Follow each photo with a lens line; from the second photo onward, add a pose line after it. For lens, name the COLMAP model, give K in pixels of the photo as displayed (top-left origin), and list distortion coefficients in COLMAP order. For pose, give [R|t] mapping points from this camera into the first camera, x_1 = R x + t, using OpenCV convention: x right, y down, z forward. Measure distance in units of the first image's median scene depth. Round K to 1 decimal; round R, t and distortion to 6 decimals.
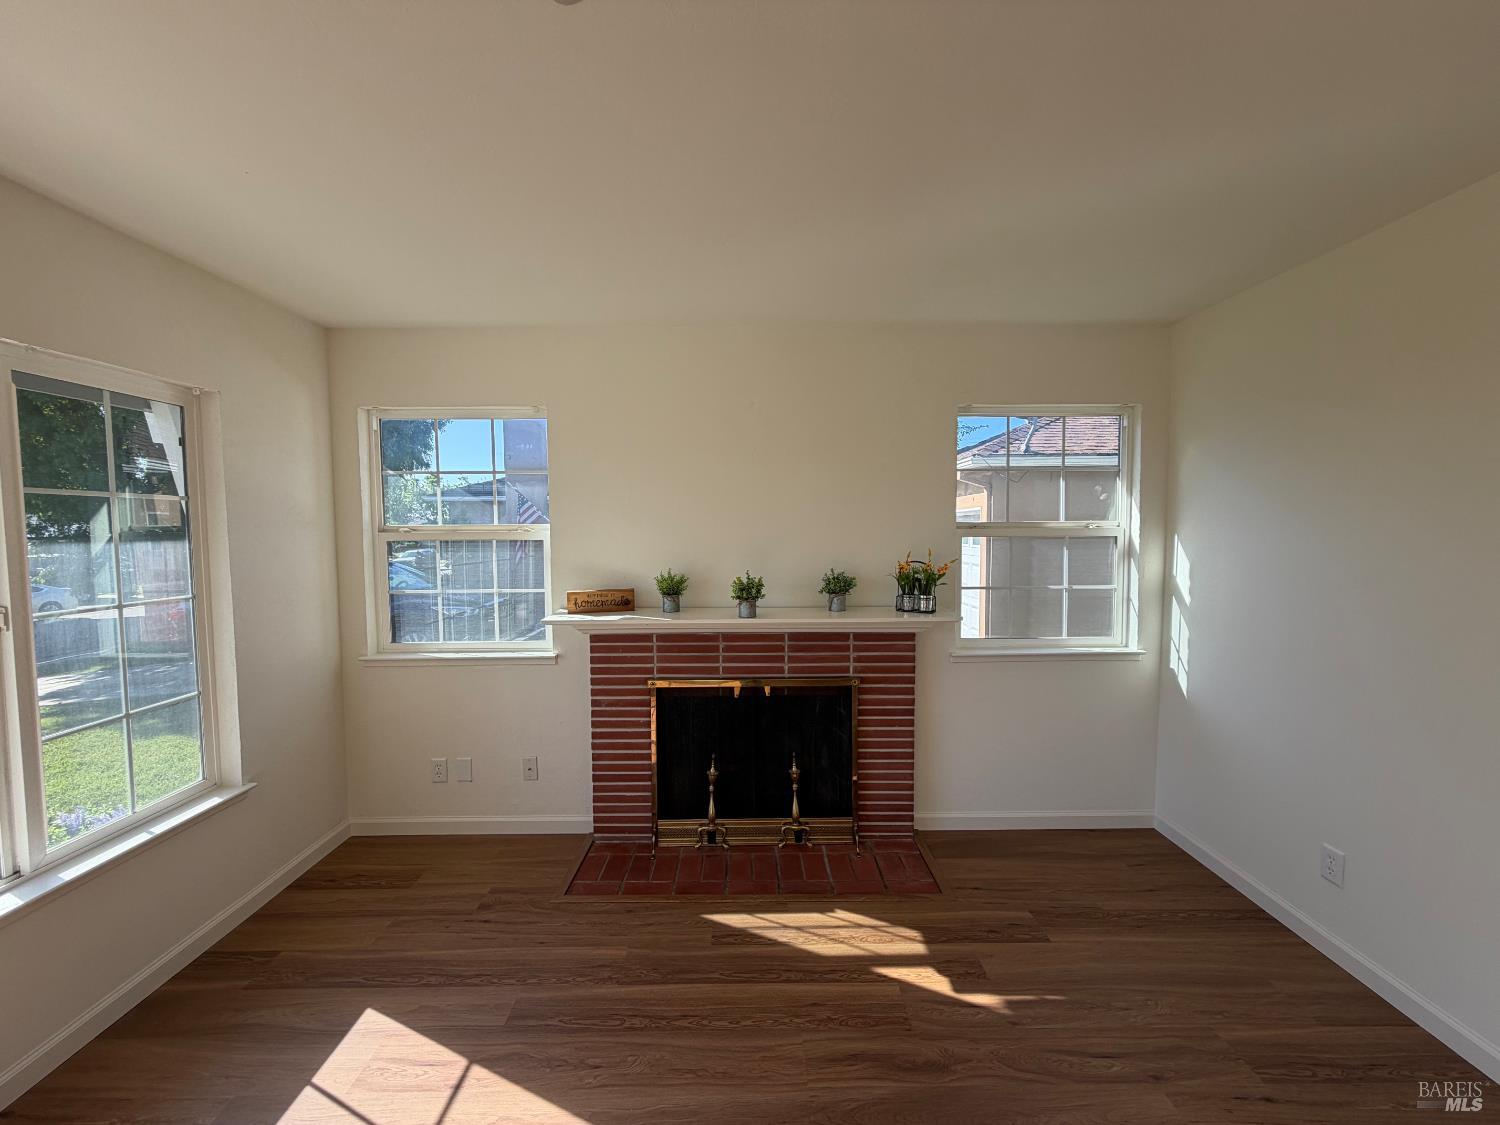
lens RADIAL K [[597.6, 0, 749.6], [0, 597.6, 562.8], [0, 0, 1]] dist [0.000700, -0.000438]
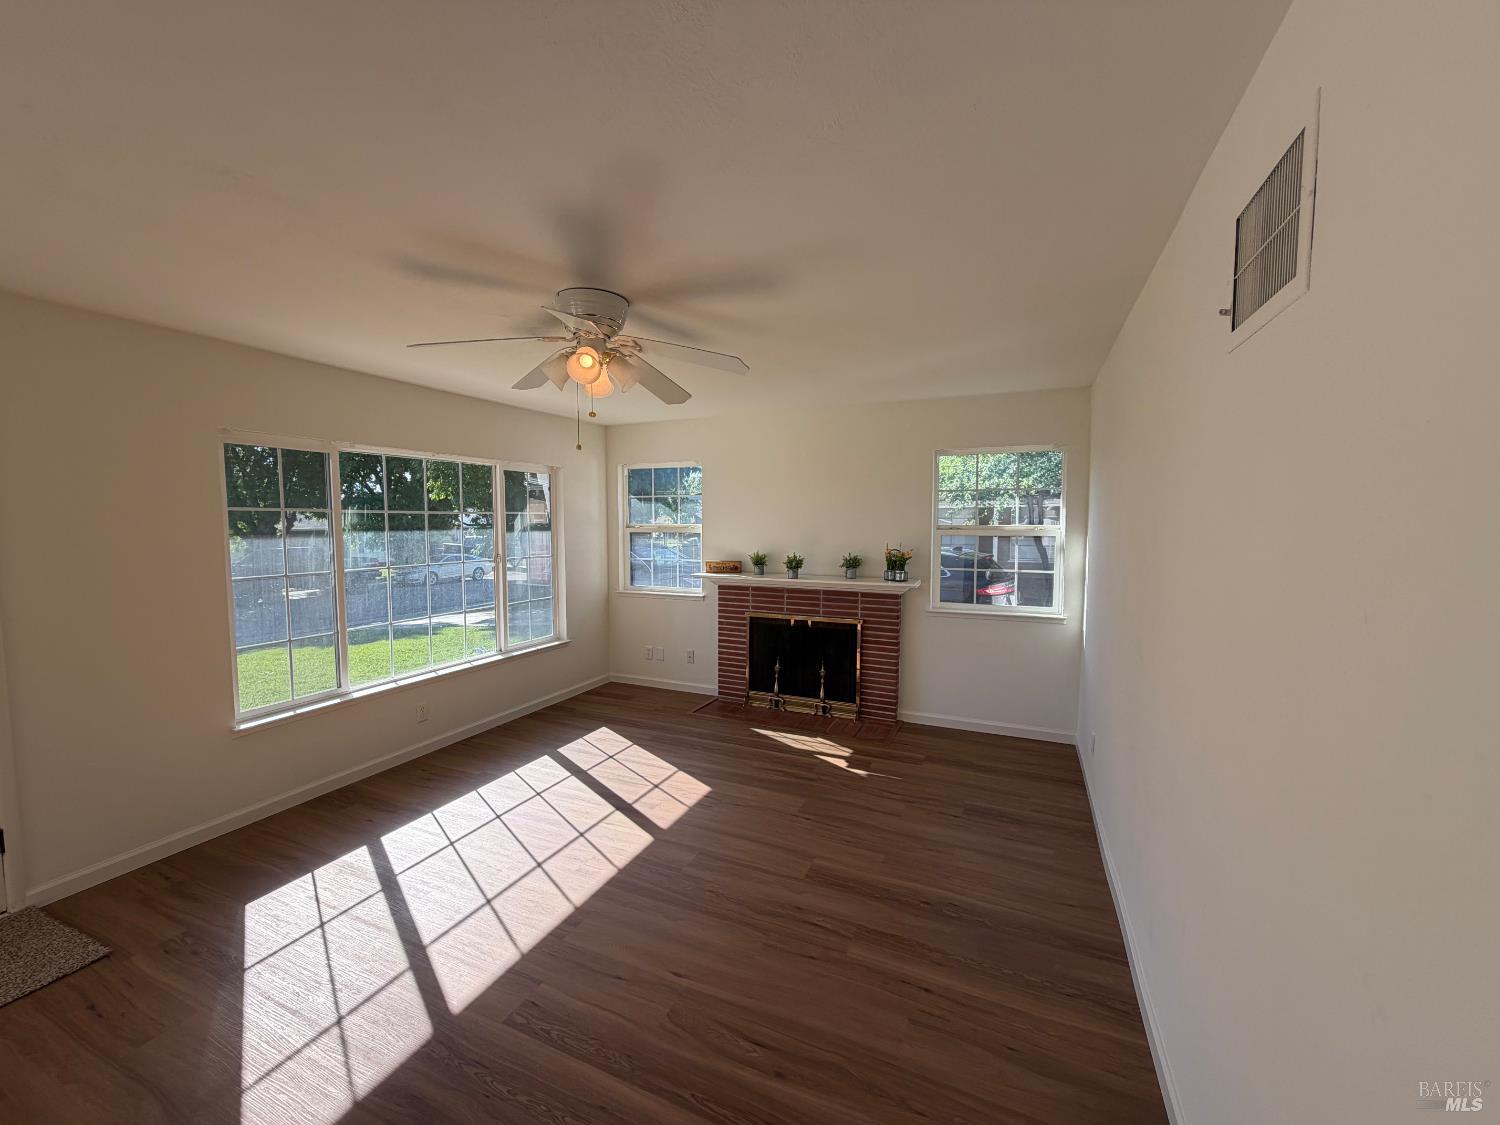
lens RADIAL K [[597.6, 0, 750.0], [0, 597.6, 562.6], [0, 0, 1]] dist [0.000700, -0.000438]
pose [[0.908324, 0.035199, -0.416783, 0.583053], [-0.029383, 0.999361, 0.020362, 0.011016], [0.417233, -0.006249, 0.908778, -0.624928]]
